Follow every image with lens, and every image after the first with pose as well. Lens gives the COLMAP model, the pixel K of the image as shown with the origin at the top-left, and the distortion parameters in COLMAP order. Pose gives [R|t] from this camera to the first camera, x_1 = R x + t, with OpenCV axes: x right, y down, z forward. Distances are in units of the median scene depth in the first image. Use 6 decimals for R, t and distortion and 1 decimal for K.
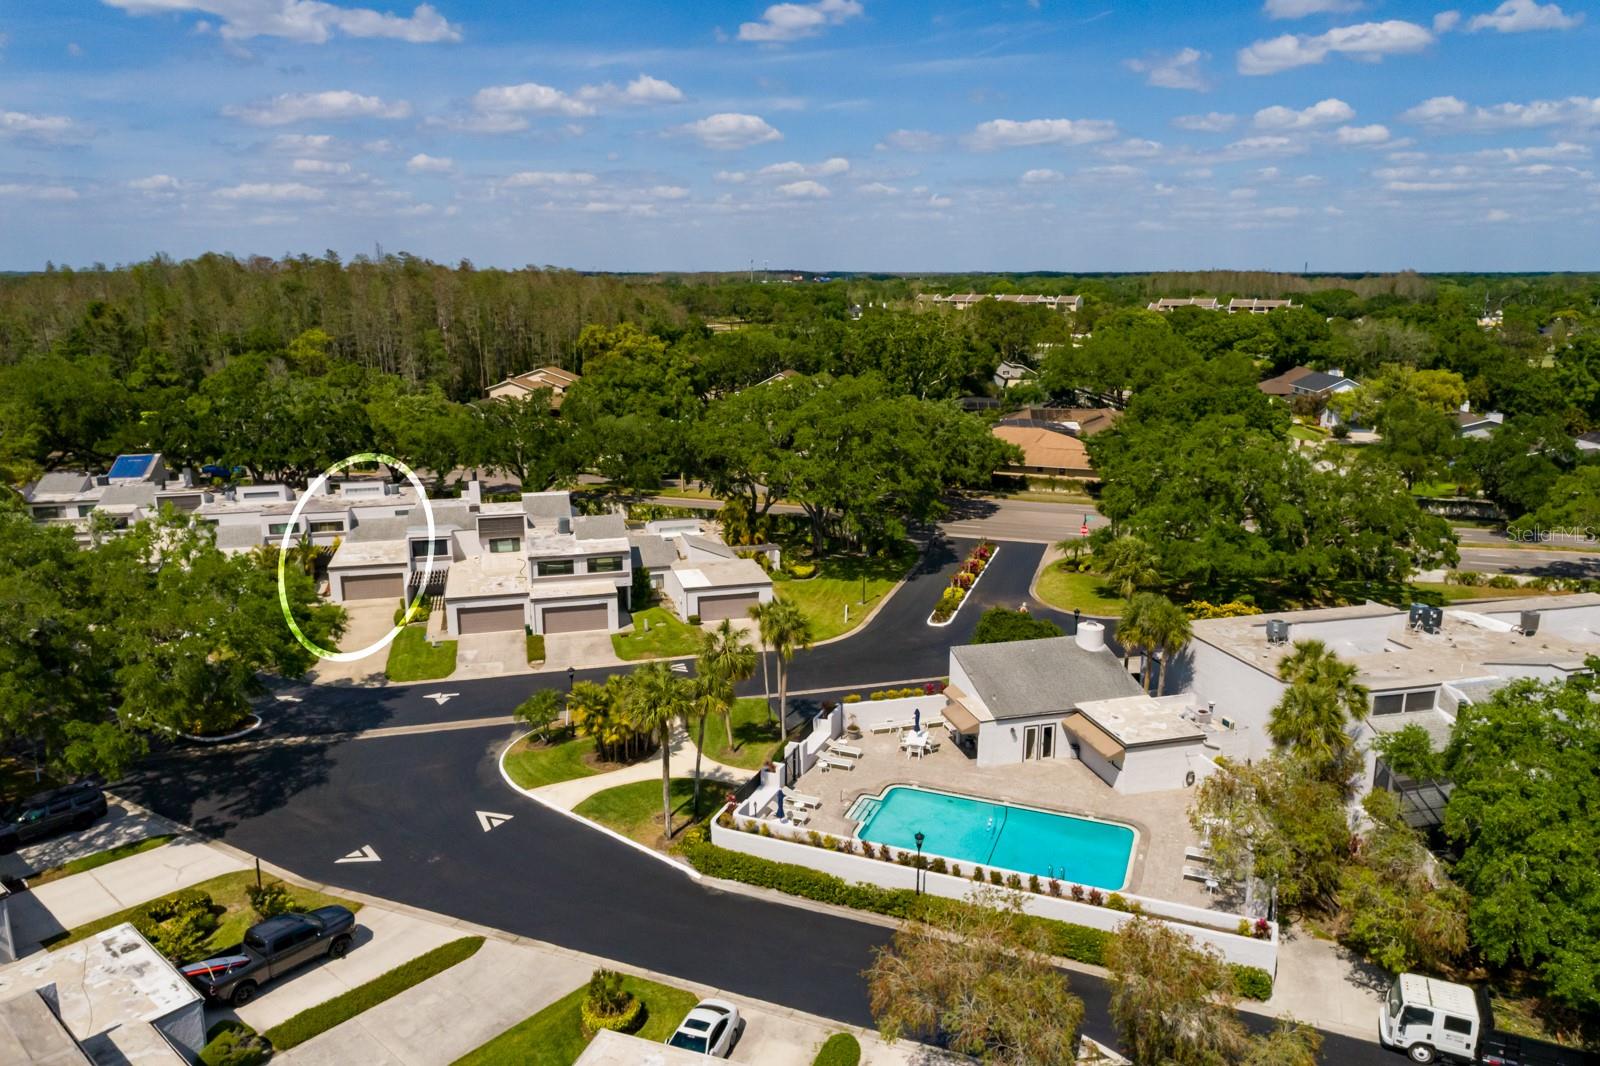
lens RADIAL K [[1097.7, 0, 800.0], [0, 1097.7, 533.0], [0, 0, 1]] dist [-0.005283, 0.004335]
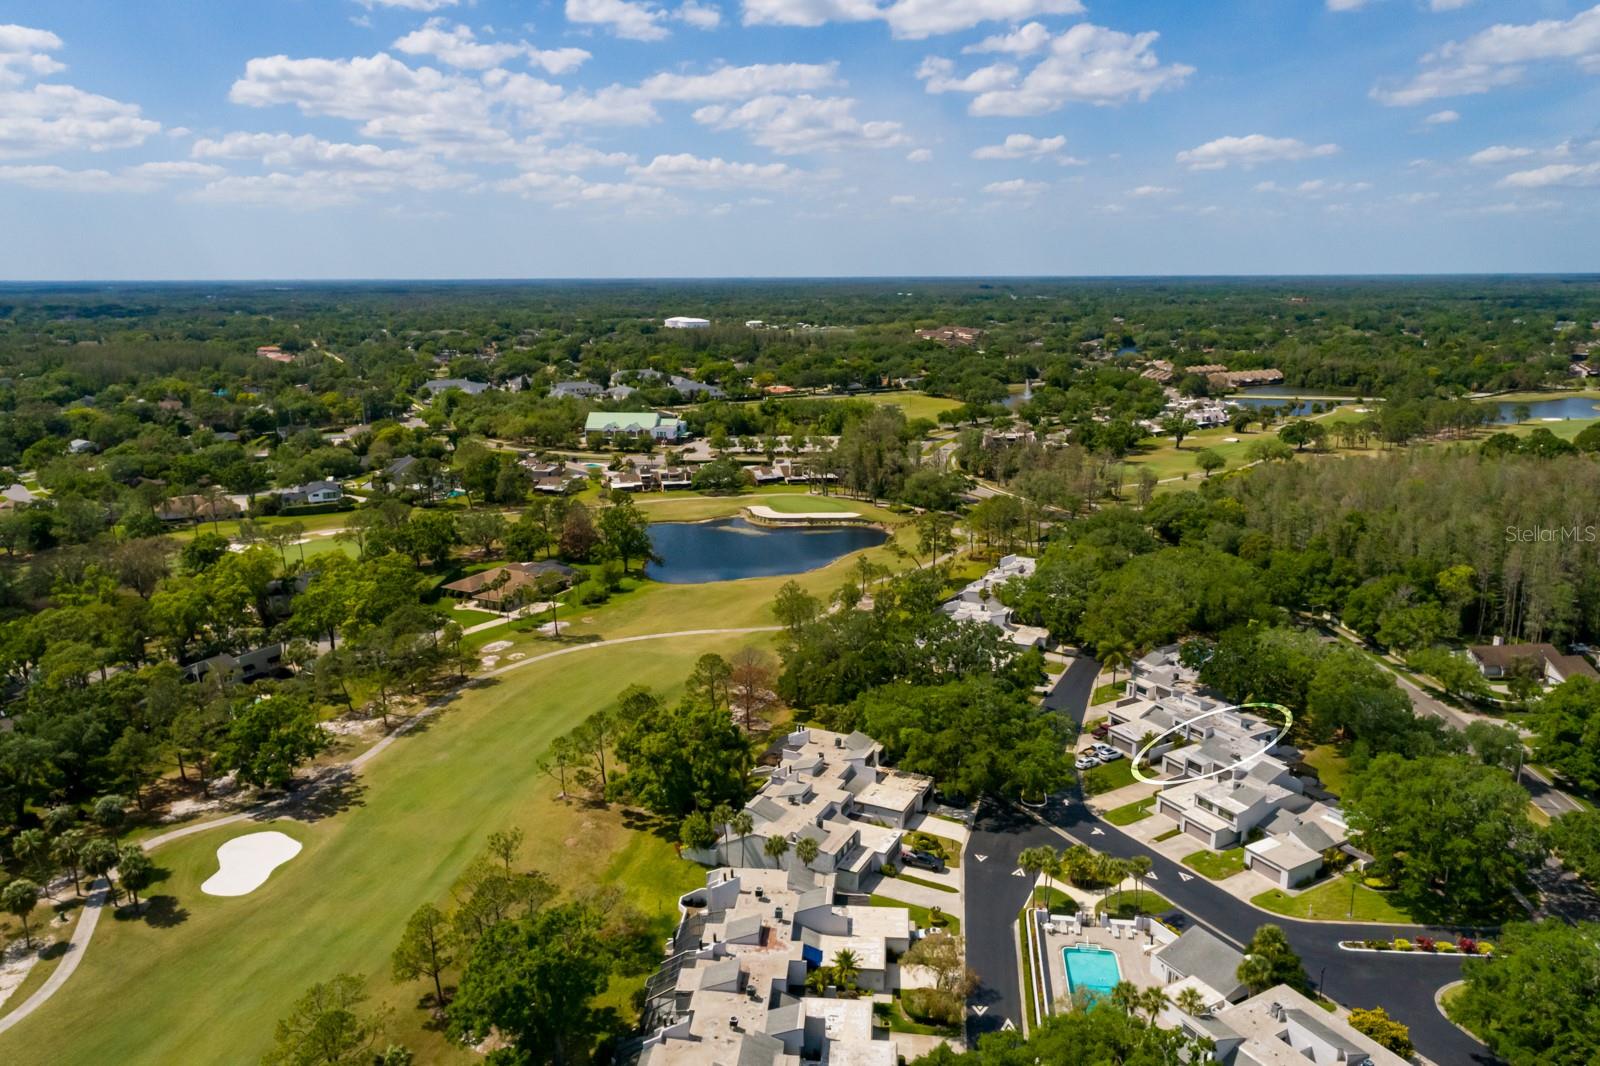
lens RADIAL K [[1099.0, 0, 804.2], [0, 1099.0, 553.9], [0, 0, 1]] dist [0.001204, 0.011135]
pose [[0.247133, 0.239437, -0.938933, 1.362778], [-0.216429, 0.958149, 0.187372, -0.622957], [0.944502, 0.156907, 0.288611, -0.305293]]
